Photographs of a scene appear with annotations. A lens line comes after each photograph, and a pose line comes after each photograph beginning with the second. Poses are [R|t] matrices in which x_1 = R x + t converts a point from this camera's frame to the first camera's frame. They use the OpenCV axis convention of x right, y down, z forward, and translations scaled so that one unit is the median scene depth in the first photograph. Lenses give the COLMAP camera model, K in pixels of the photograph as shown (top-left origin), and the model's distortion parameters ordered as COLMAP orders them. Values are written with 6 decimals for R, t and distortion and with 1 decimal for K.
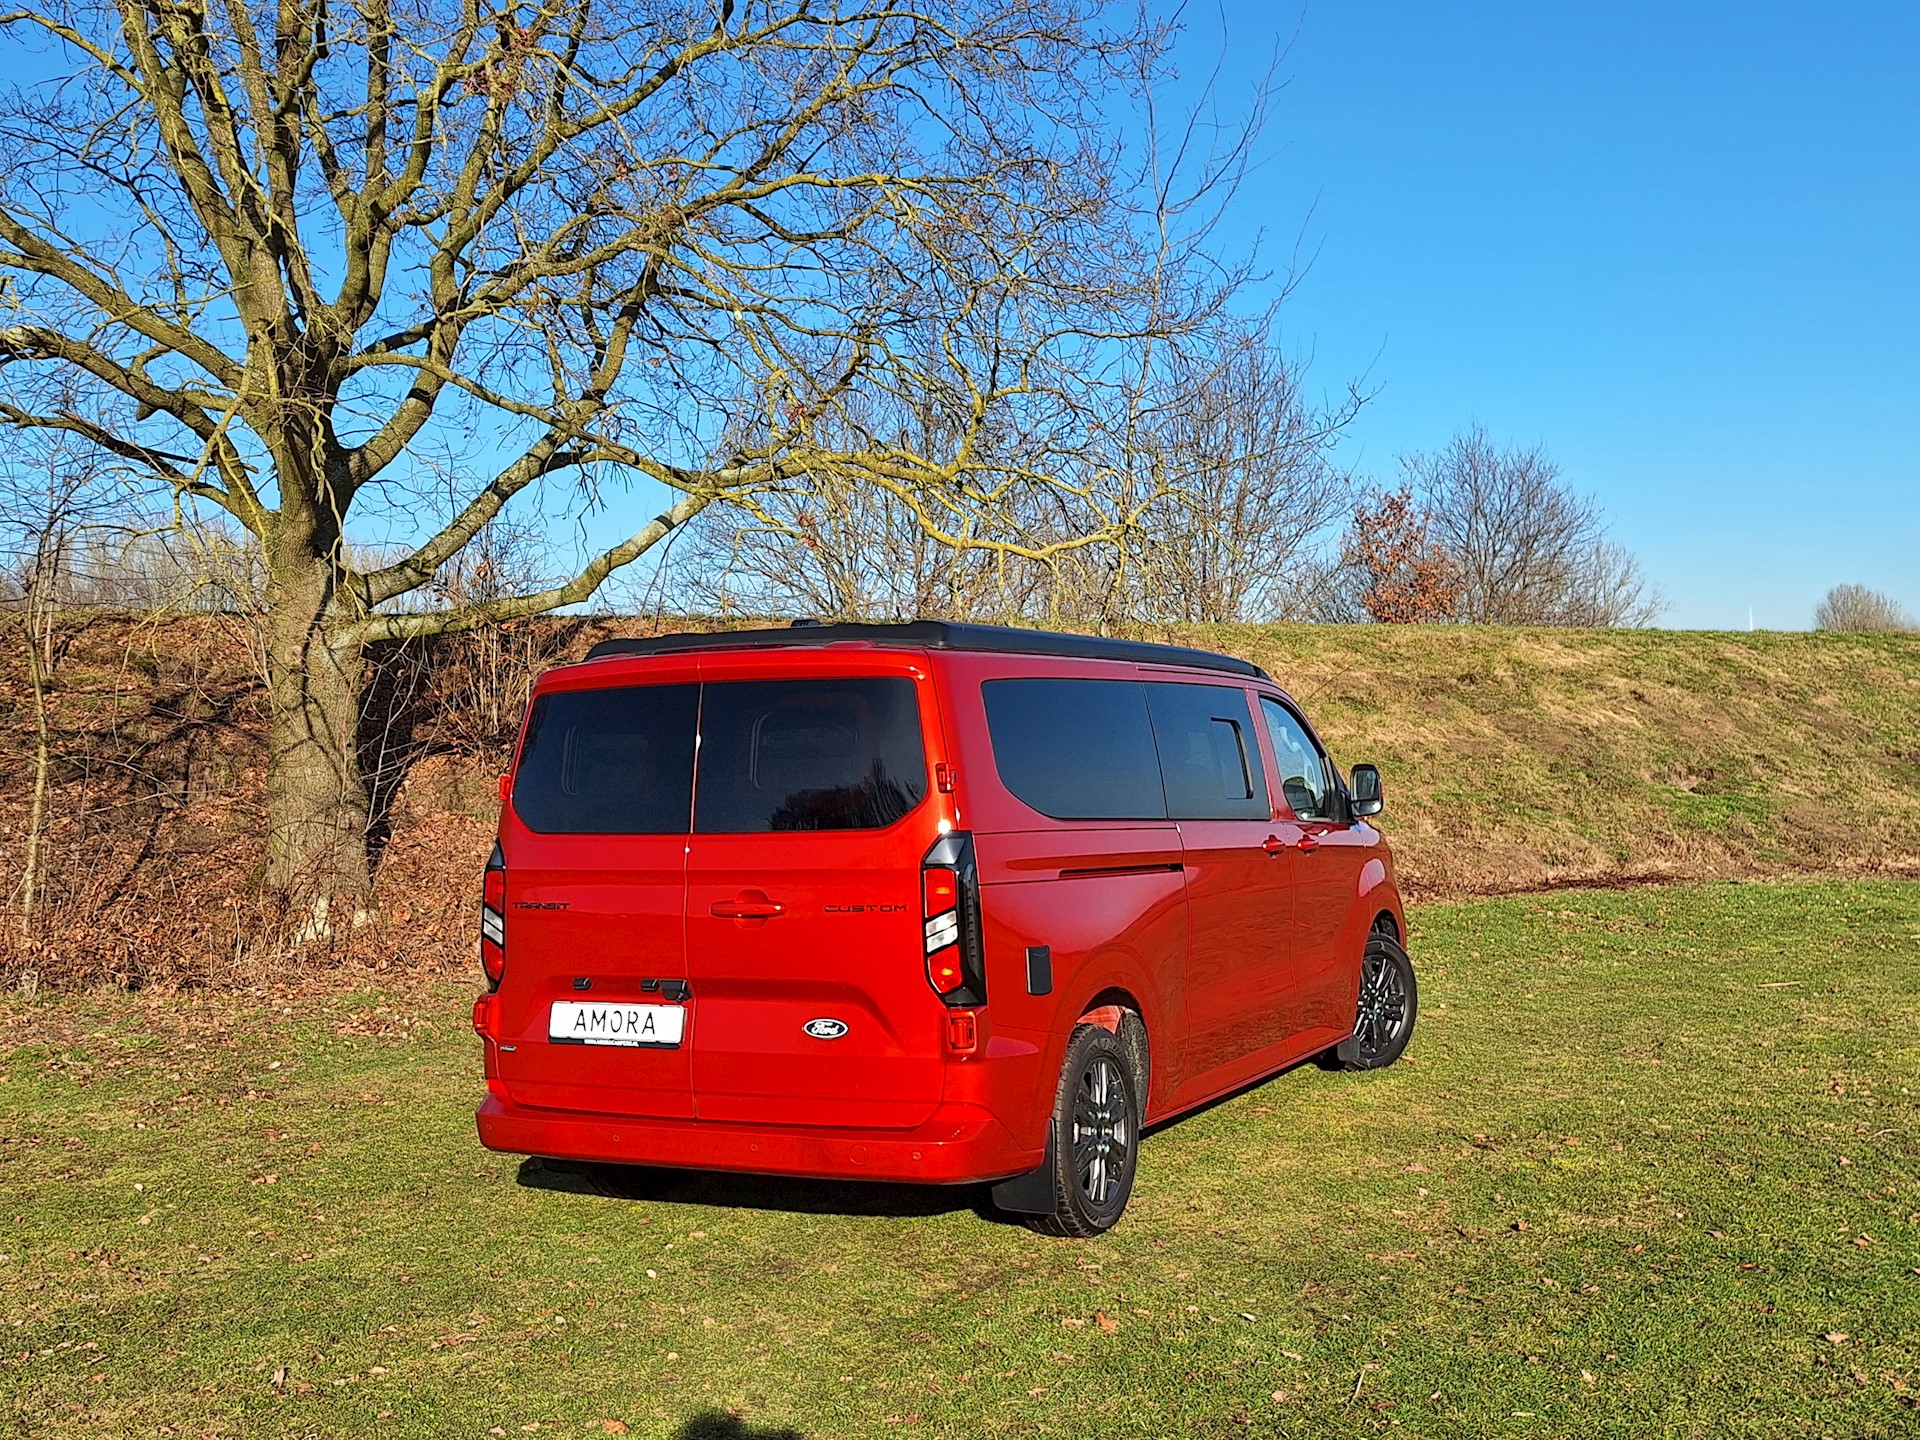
lens RADIAL K [[1931.4, 0, 969.4], [0, 1931.4, 719.5], [0, 0, 1]] dist [0.147630, -0.229457]
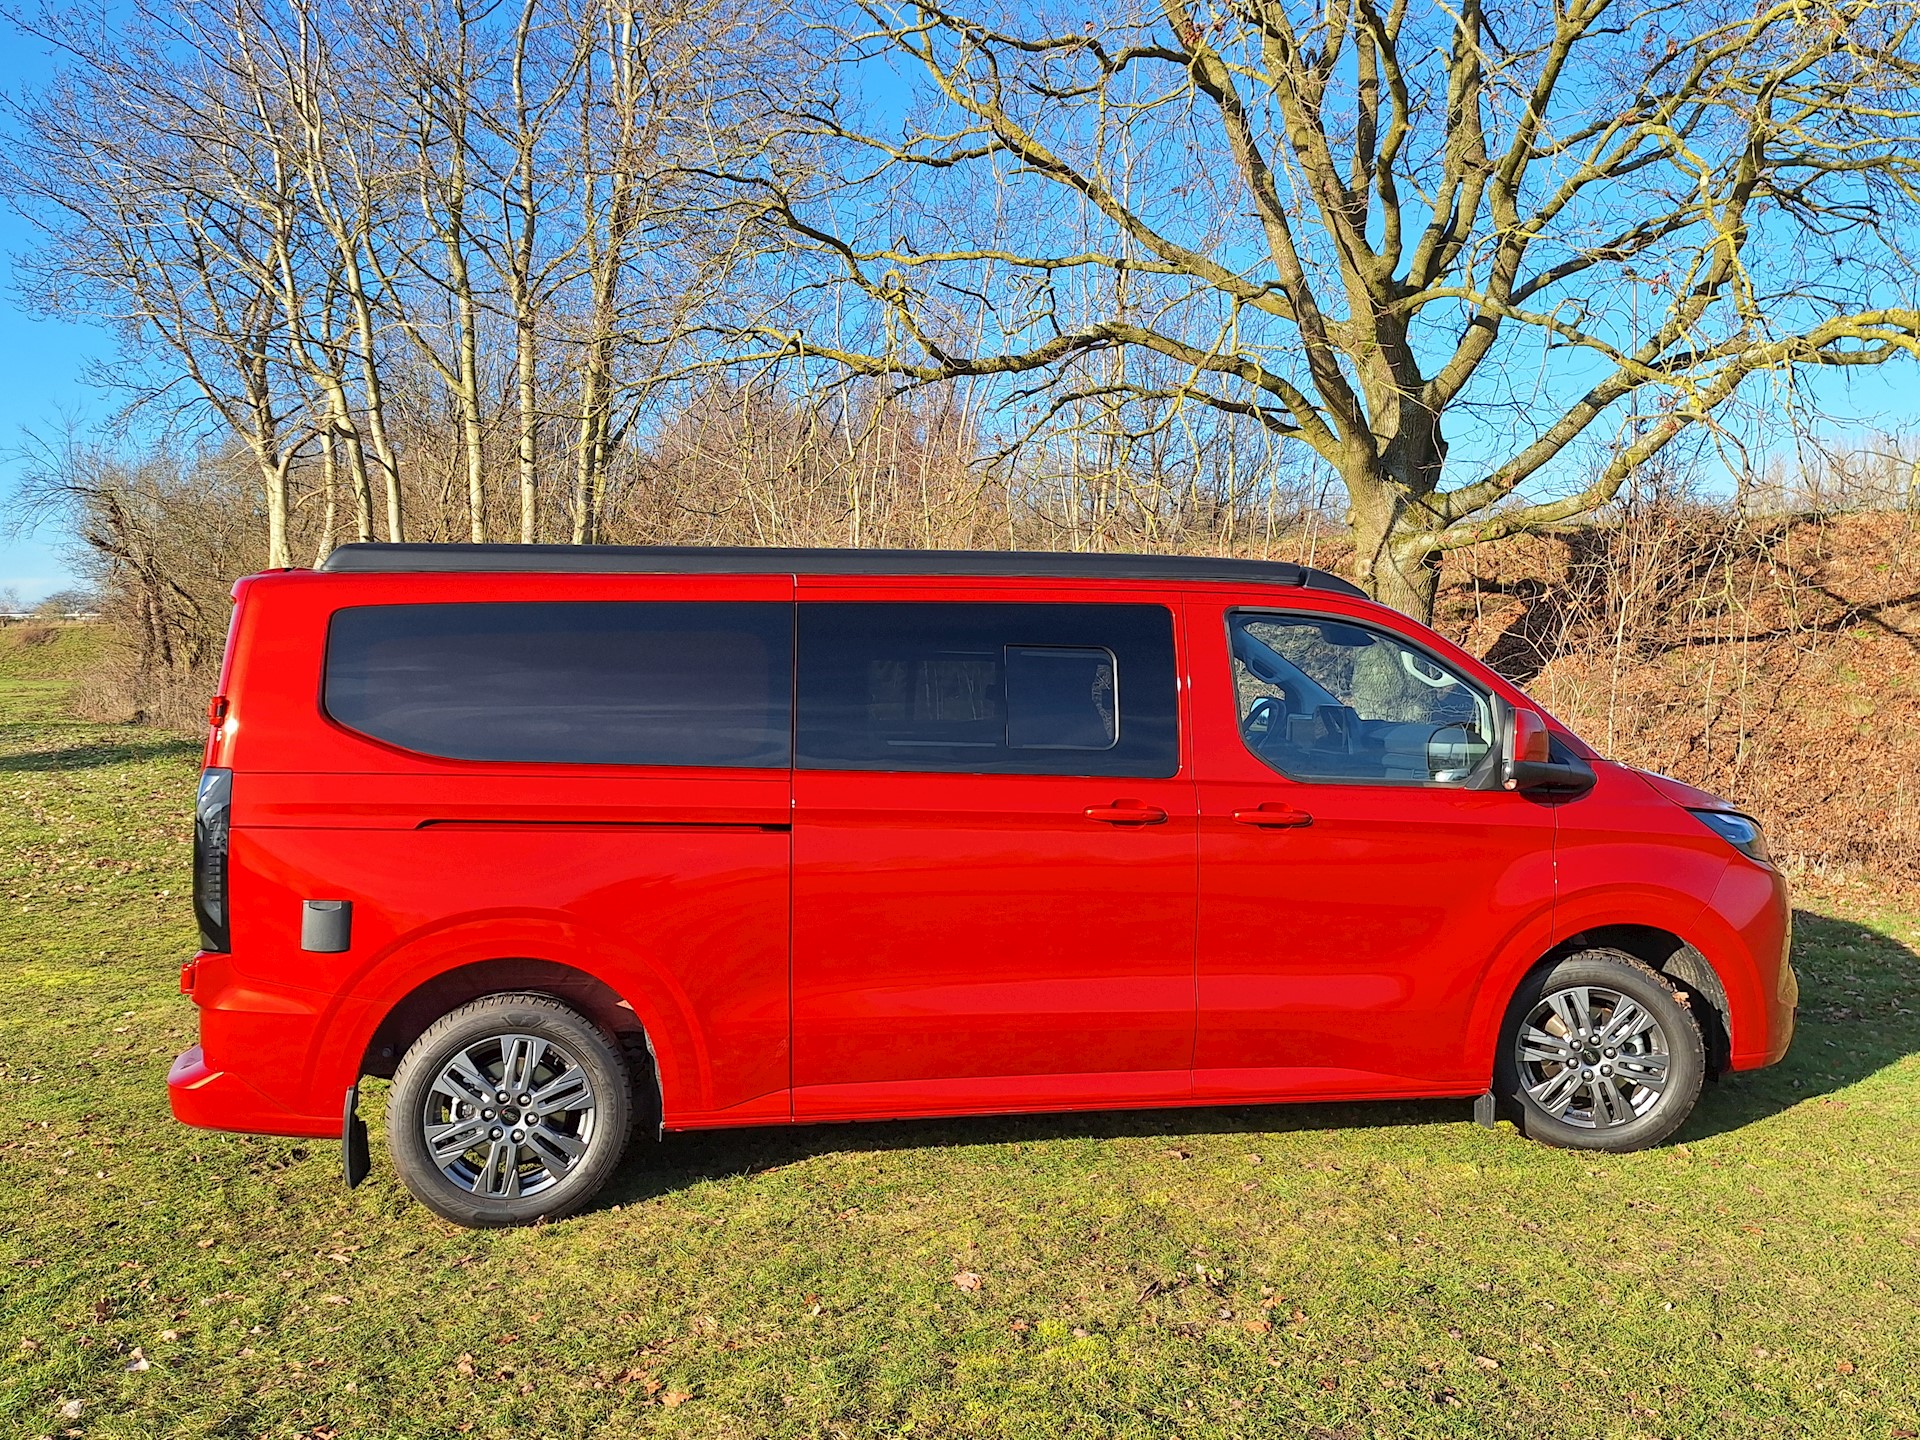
lens RADIAL K [[1508.6, 0, 957.8], [0, 1508.6, 771.1], [0, 0, 1]] dist [0.055669, -0.003631]
pose [[0.606305, 0.079789, -0.791219, 0.246974], [0.002464, 0.994761, 0.102202, -0.004839], [0.795228, -0.063915, 0.602932, 0.255860]]
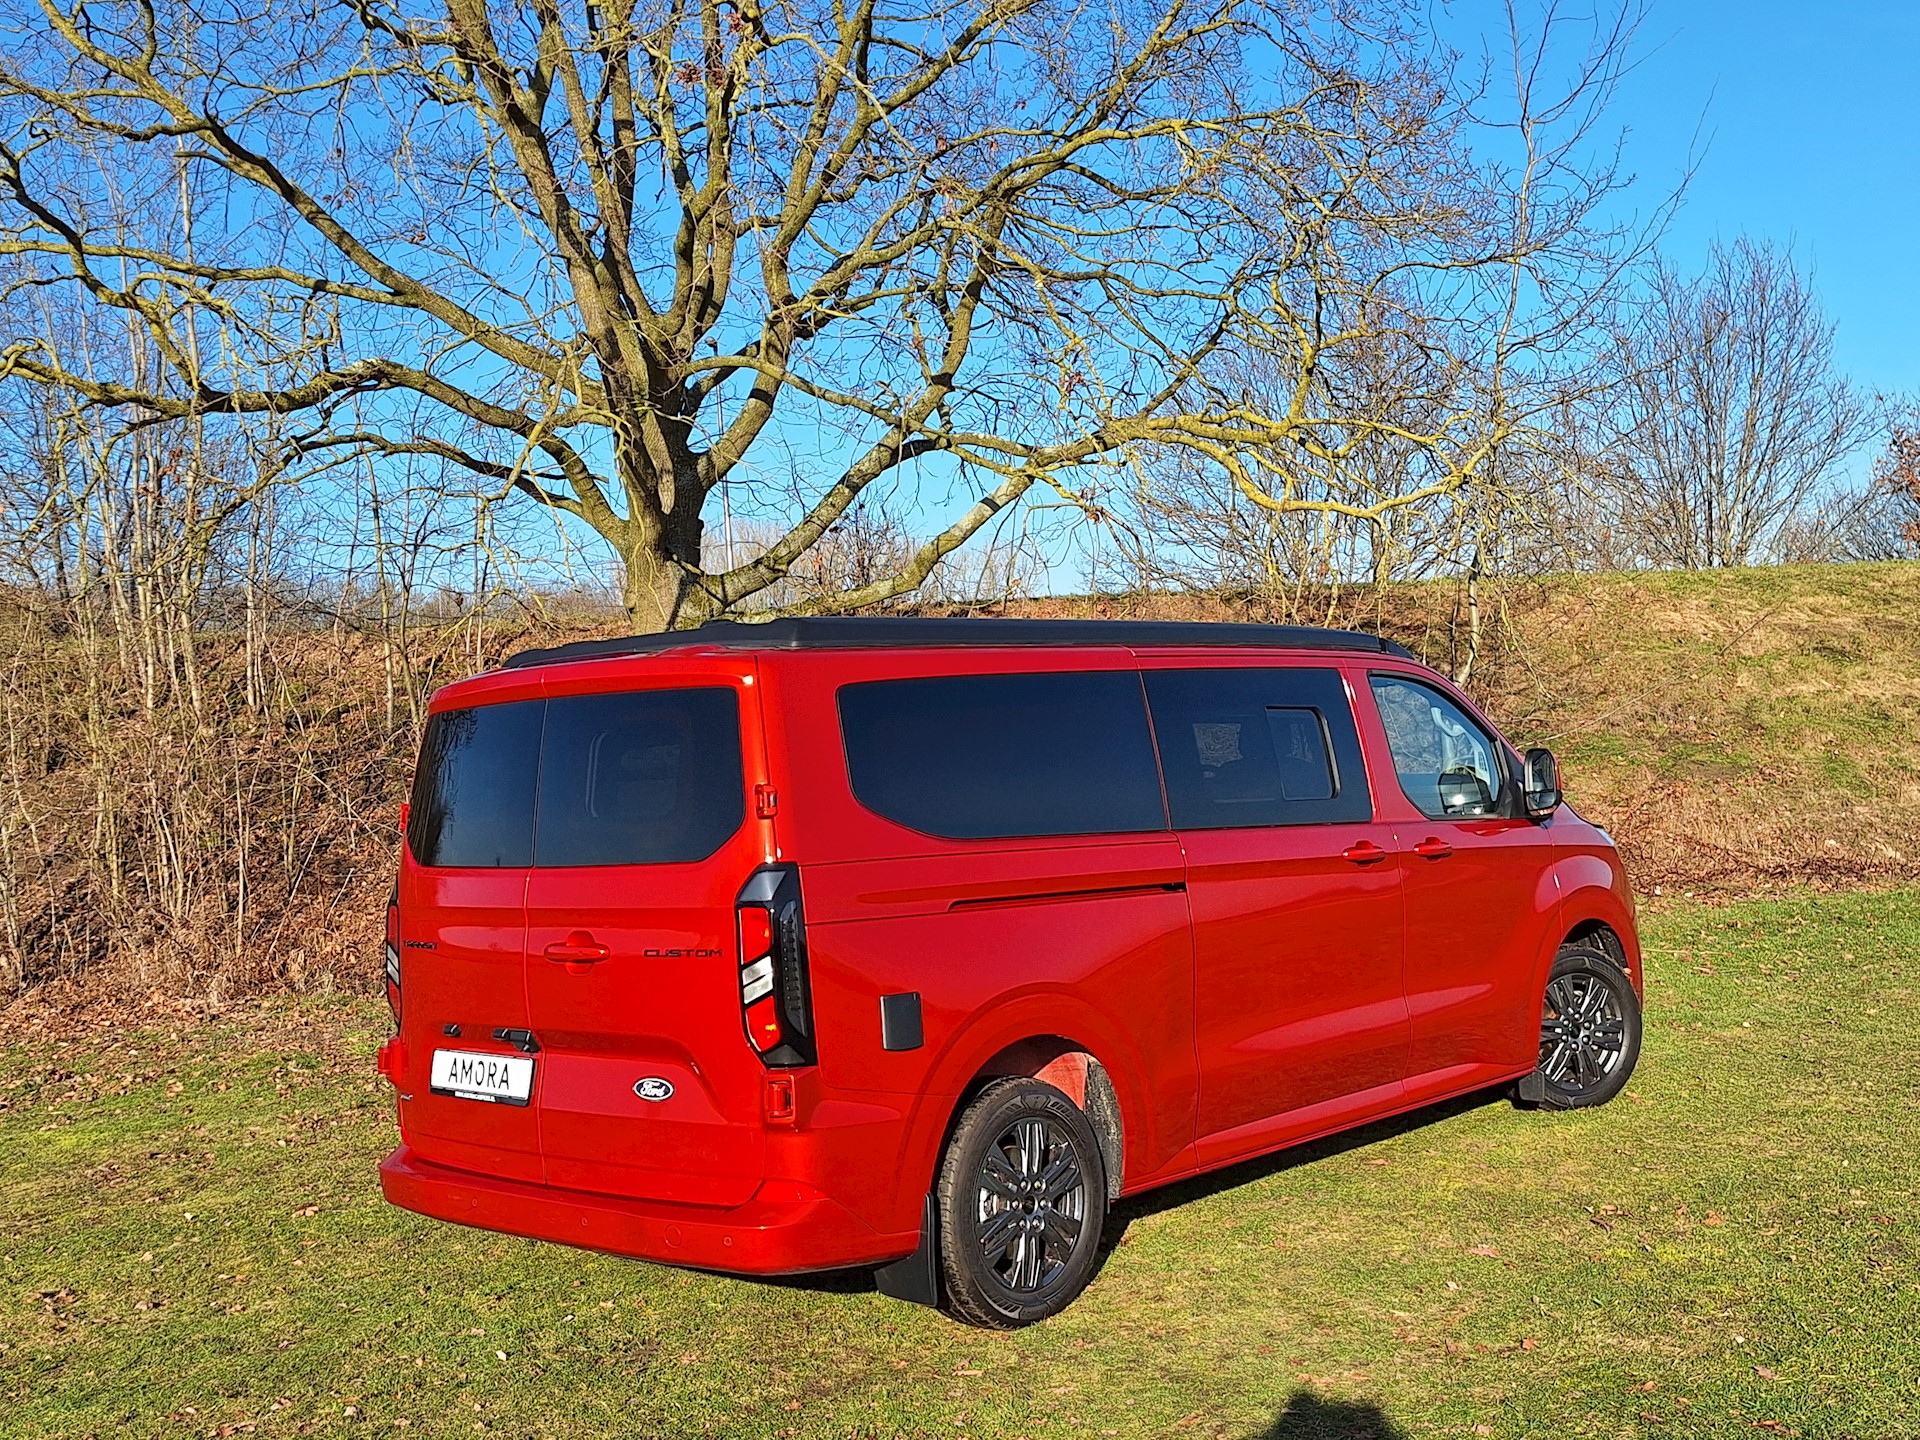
lens RADIAL K [[1931.4, 0, 969.4], [0, 1931.4, 719.5], [0, 0, 1]] dist [0.147630, -0.229457]
pose [[0.963004, -0.033765, -0.267363, 0.093215], [0.037744, 0.999240, 0.009758, -0.003408], [0.266830, -0.019488, 0.963546, 0.058593]]
